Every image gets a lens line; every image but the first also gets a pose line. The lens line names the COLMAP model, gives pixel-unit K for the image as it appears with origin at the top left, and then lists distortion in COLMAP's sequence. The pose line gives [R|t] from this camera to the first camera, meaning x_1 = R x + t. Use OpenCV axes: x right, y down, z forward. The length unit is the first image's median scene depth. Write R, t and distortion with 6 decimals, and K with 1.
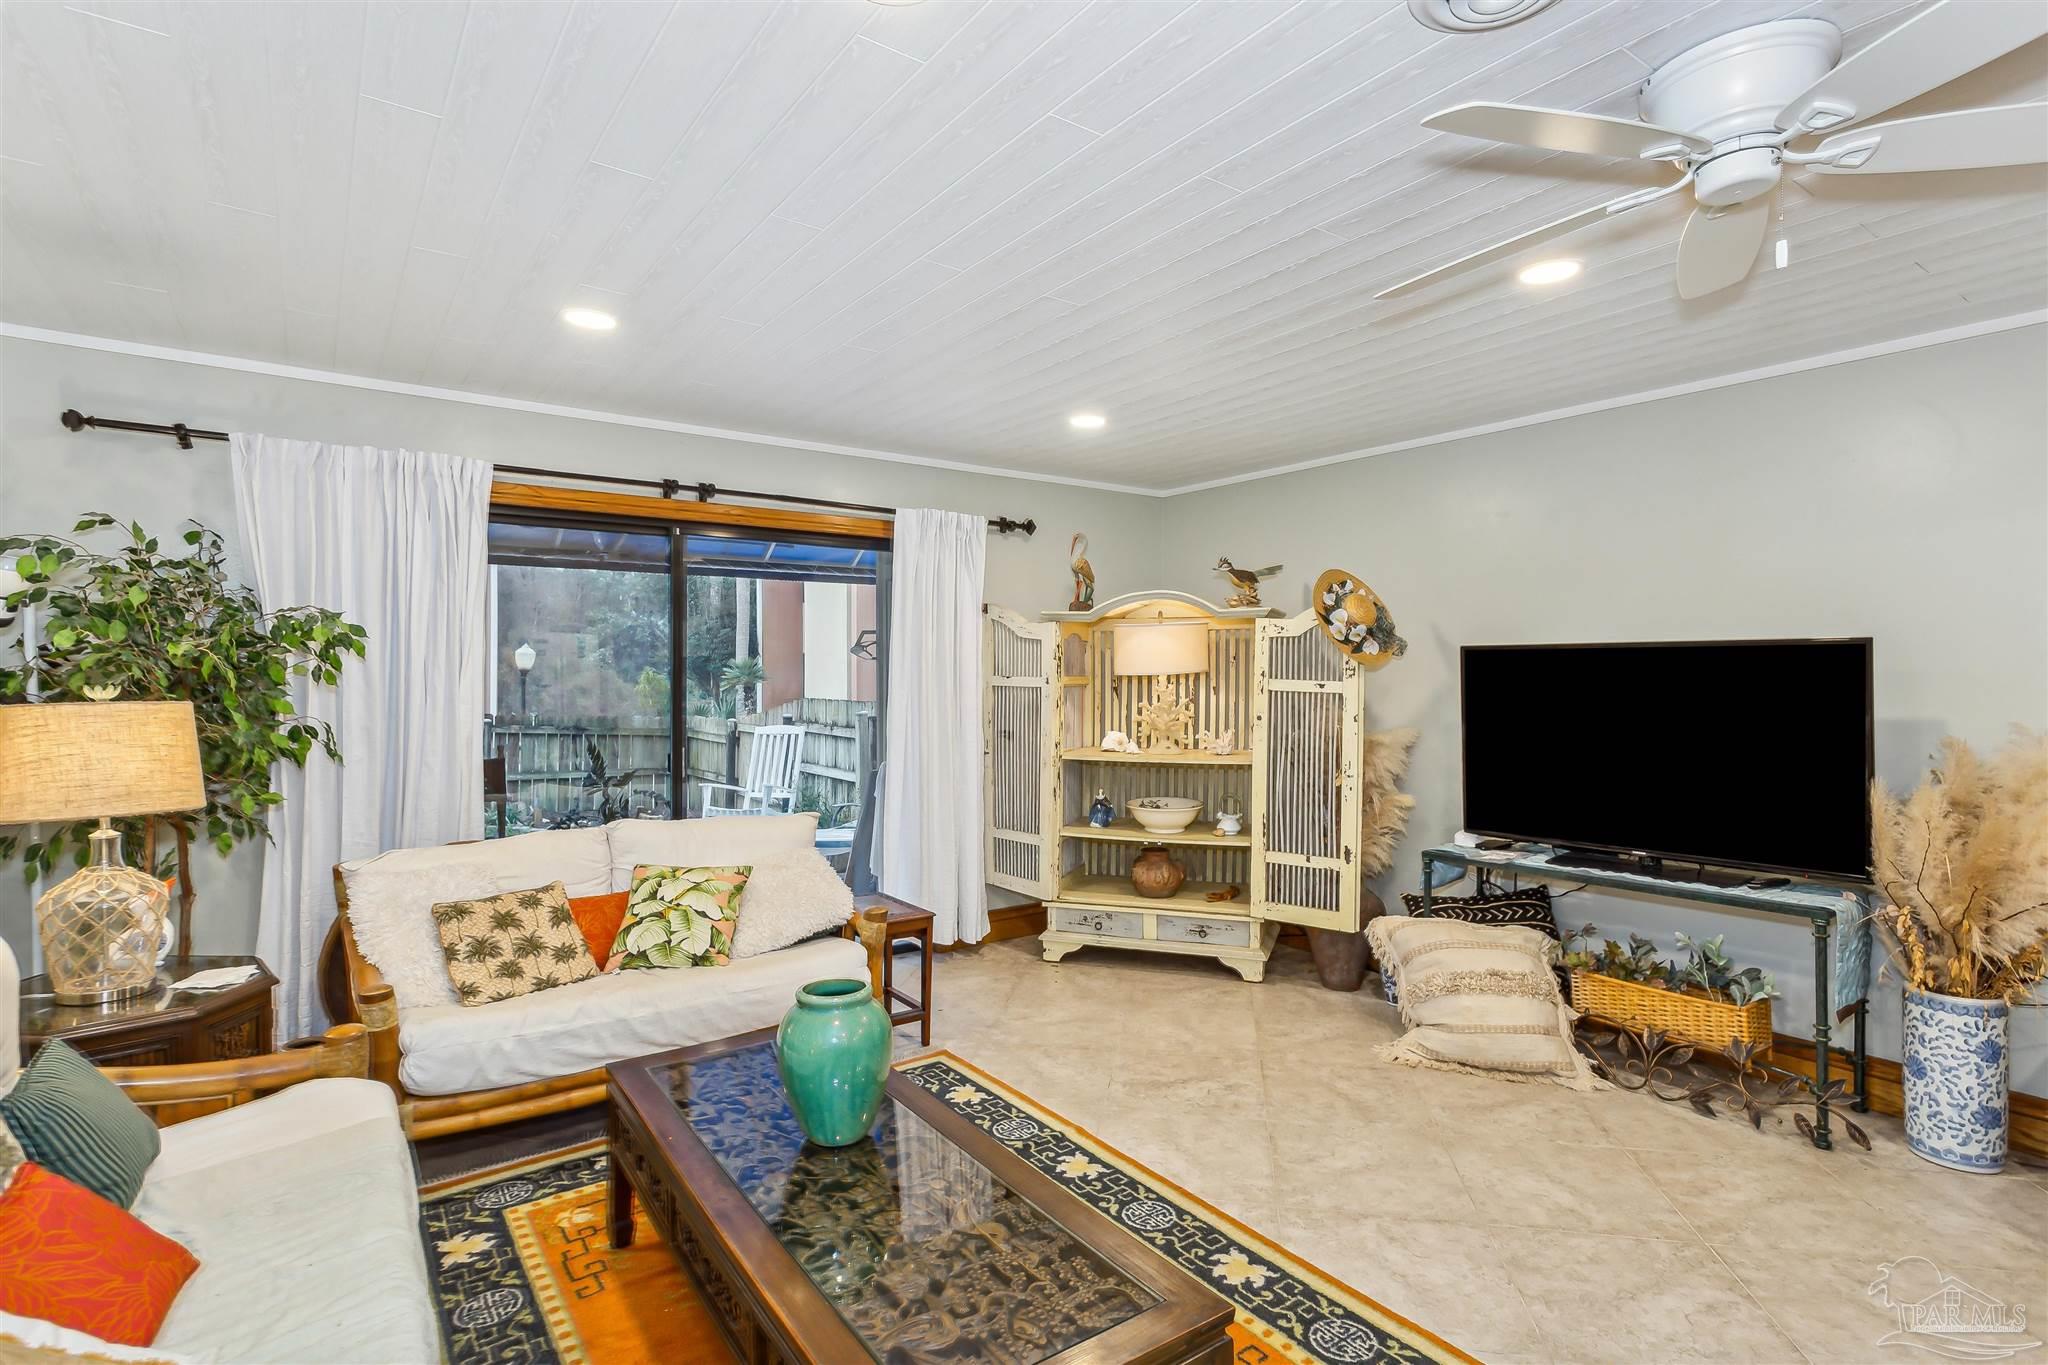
lens RADIAL K [[1025.7, 0, 1044.4], [0, 1025.7, 672.7], [0, 0, 1]] dist [-0.000131, 0.000167]
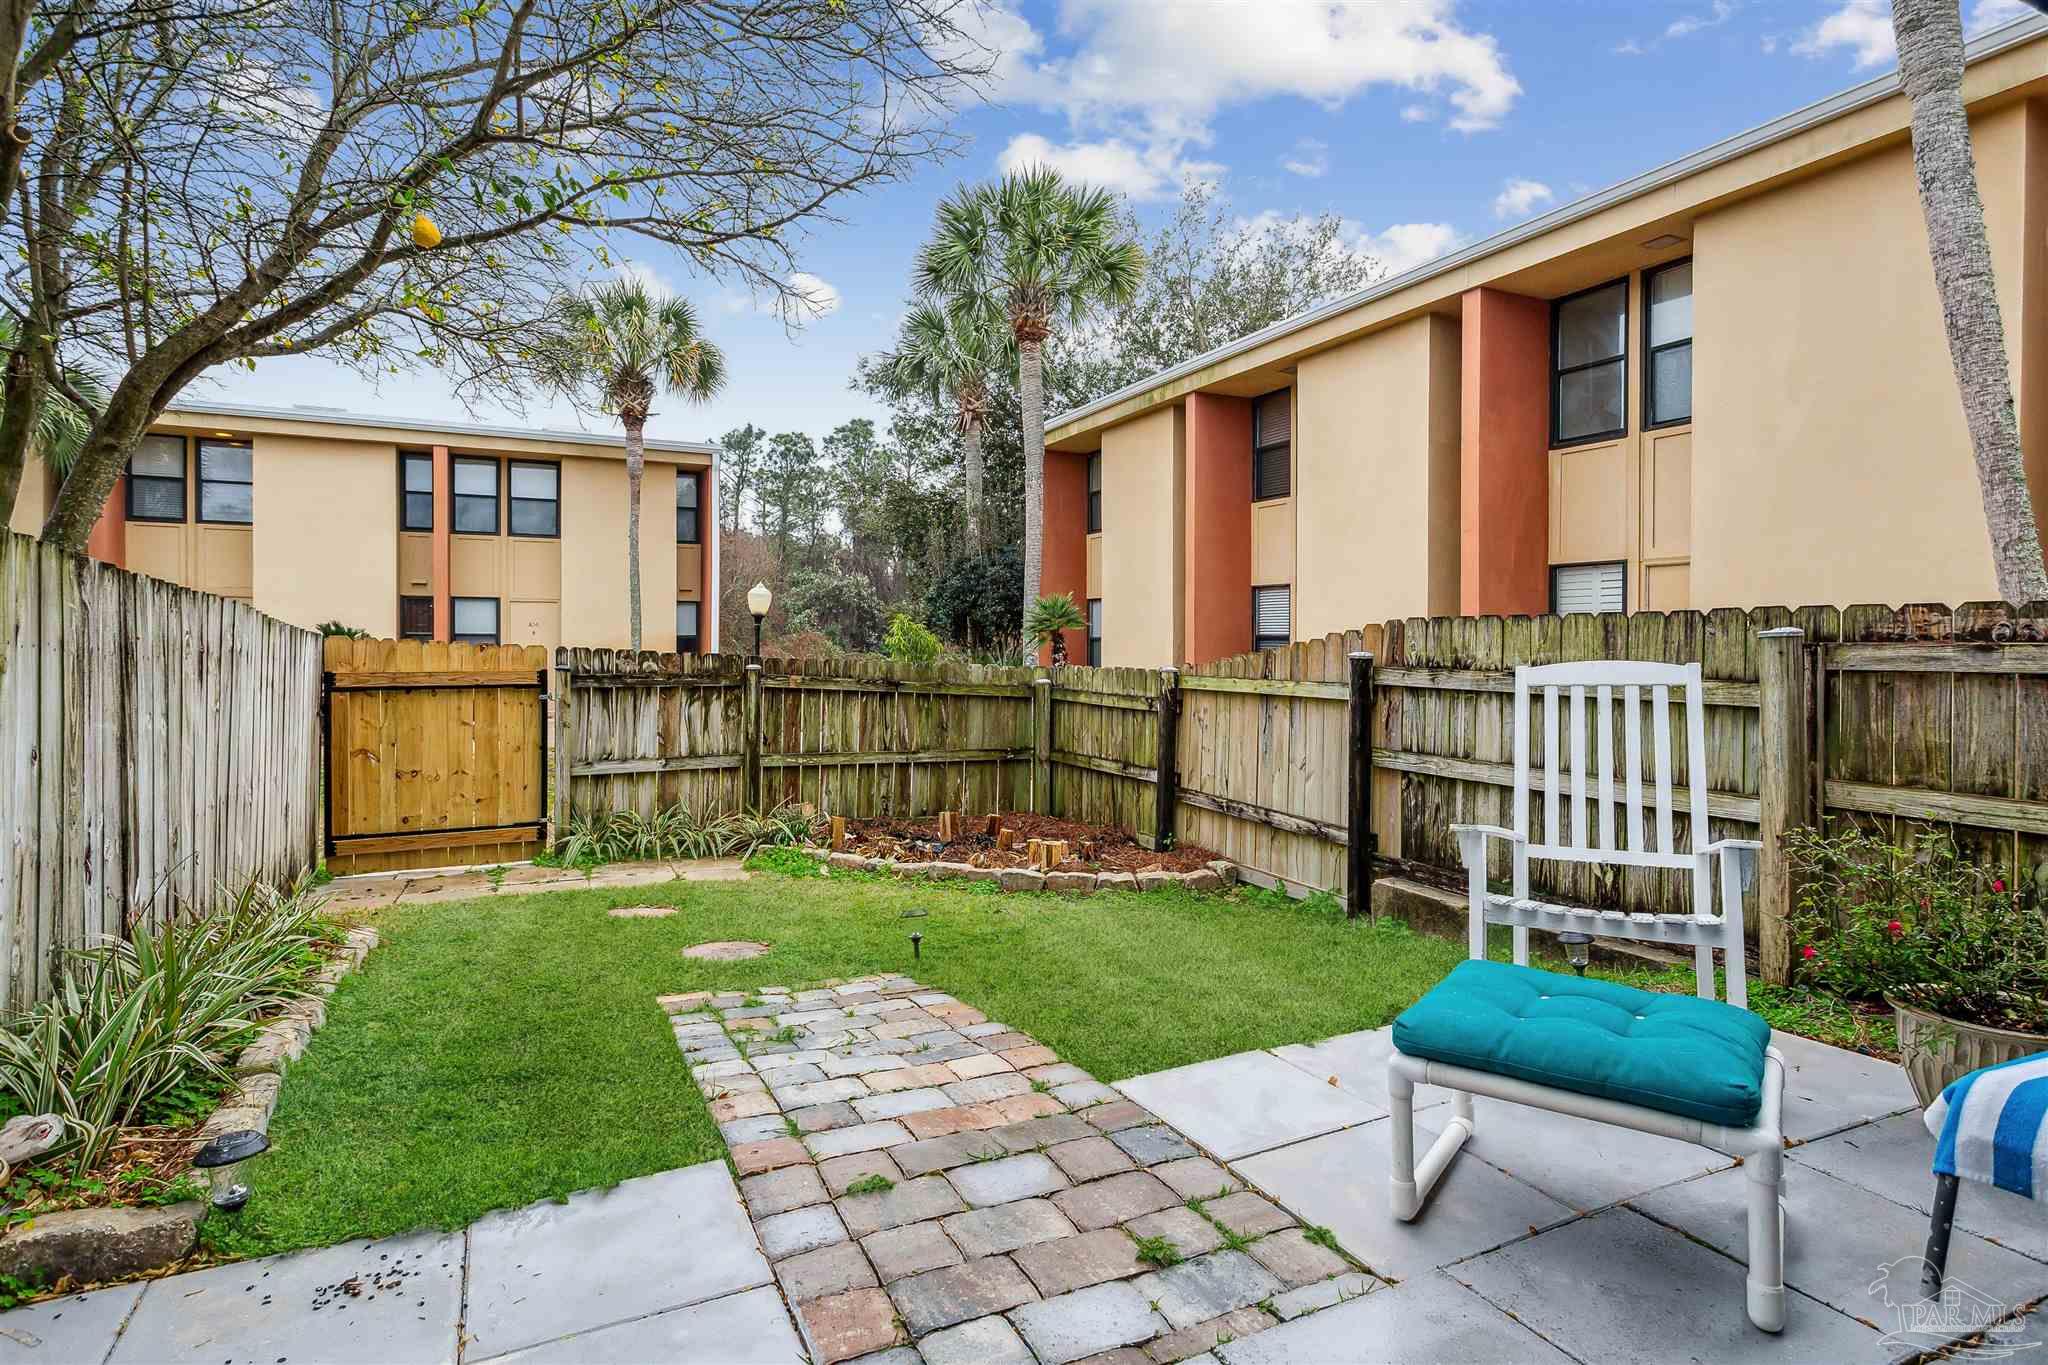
lens RADIAL K [[1060.9, 0, 992.2], [0, 1060.9, 640.1], [0, 0, 1]] dist [0.003481, 0.001178]
pose [[0.976395, 0.002783, -0.215976, -0.922872], [-0.003641, 0.999987, -0.003576, 0.111783], [0.215964, 0.004278, 0.976392, 1.431665]]
